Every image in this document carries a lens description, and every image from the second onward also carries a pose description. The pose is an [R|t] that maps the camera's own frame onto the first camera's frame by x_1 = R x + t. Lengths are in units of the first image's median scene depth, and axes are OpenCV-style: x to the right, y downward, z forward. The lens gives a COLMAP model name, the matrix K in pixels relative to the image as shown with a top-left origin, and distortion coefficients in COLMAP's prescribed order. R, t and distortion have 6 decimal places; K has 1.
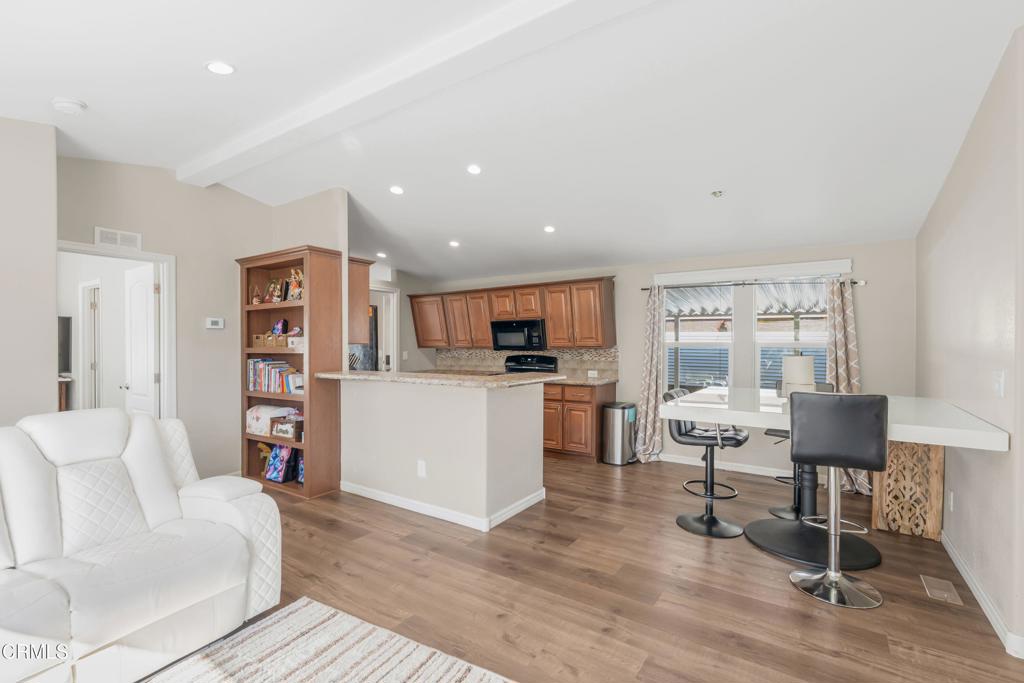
lens RADIAL K [[454.0, 0, 487.6], [0, 454.0, 336.3], [0, 0, 1]] dist [-0.000525, -0.000051]
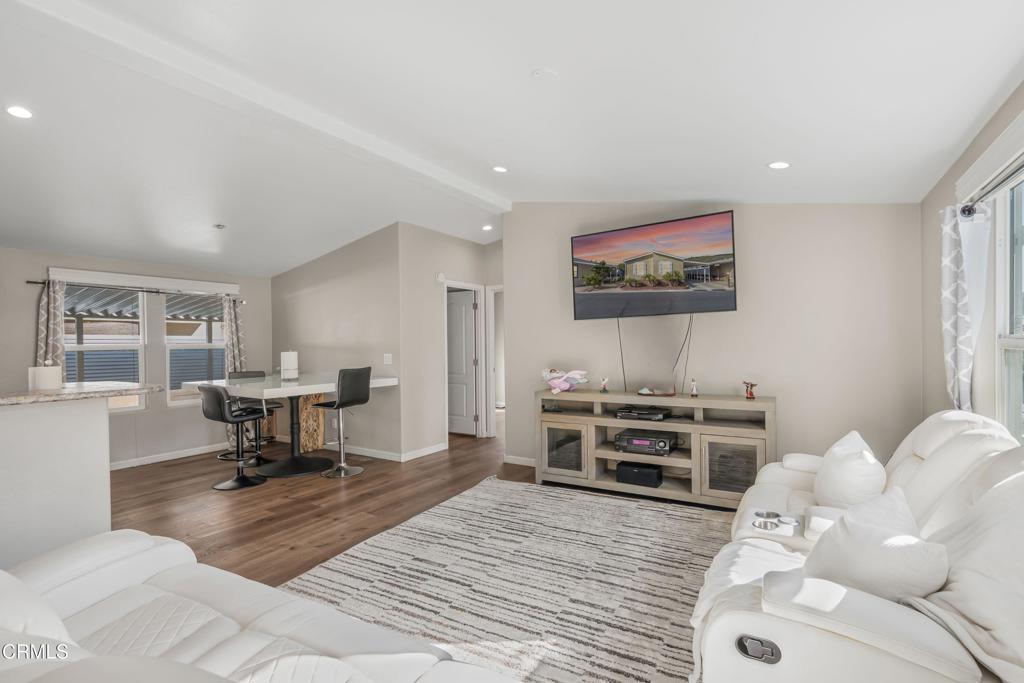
lens RADIAL K [[460.1, 0, 511.6], [0, 460.1, 346.0], [0, 0, 1]] dist [0.000020, -0.000095]
pose [[-0.034069, -0.007203, 0.999394, -0.656521], [-0.003749, 0.999968, 0.007080, 0.007472], [-0.999412, -0.003505, -0.034095, 0.203248]]
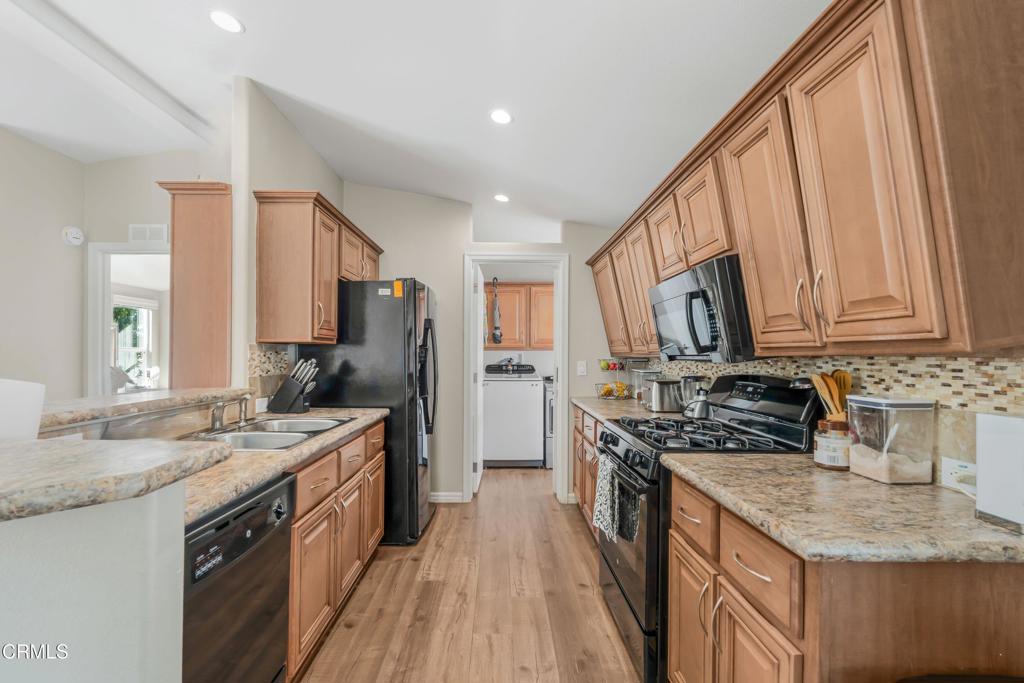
lens RADIAL K [[460.1, 0, 511.6], [0, 460.1, 346.0], [0, 0, 1]] dist [0.000020, -0.000095]
pose [[0.589713, -0.008618, -0.807567, 0.349024], [0.006046, 0.999962, -0.006256, 0.028208], [0.807591, -0.001193, 0.589742, 0.879396]]
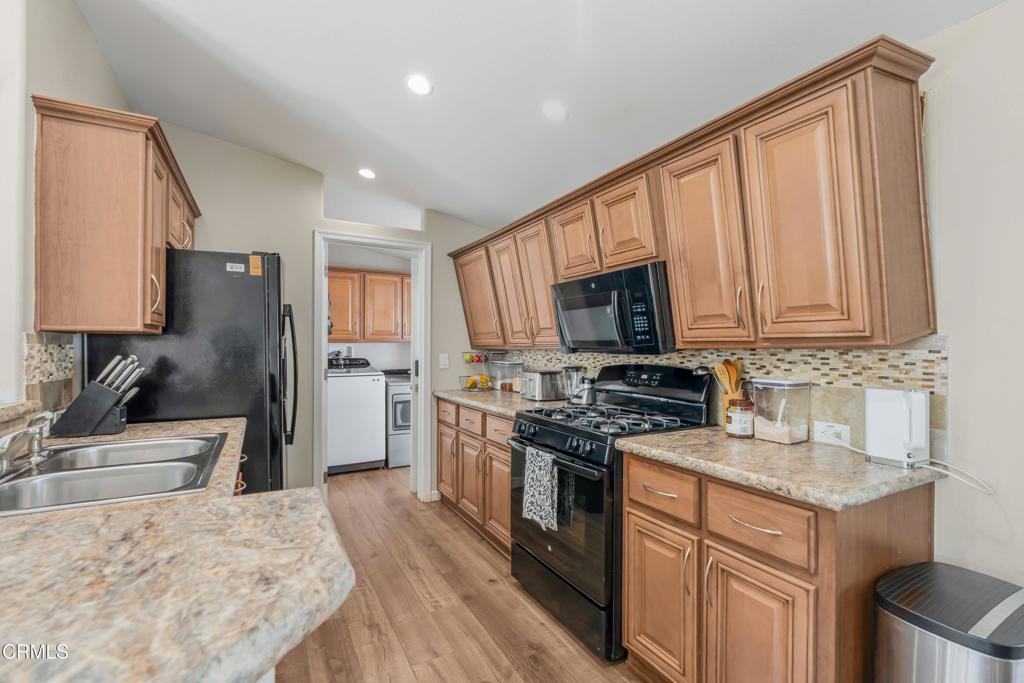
lens RADIAL K [[451.6, 0, 512.7], [0, 451.6, 337.5], [0, 0, 1]] dist [0.000164, -0.000014]
pose [[0.904094, -0.003933, -0.427315, 0.208663], [0.001718, 0.999983, -0.005570, 0.026652], [0.427330, 0.004302, 0.904085, 0.800812]]
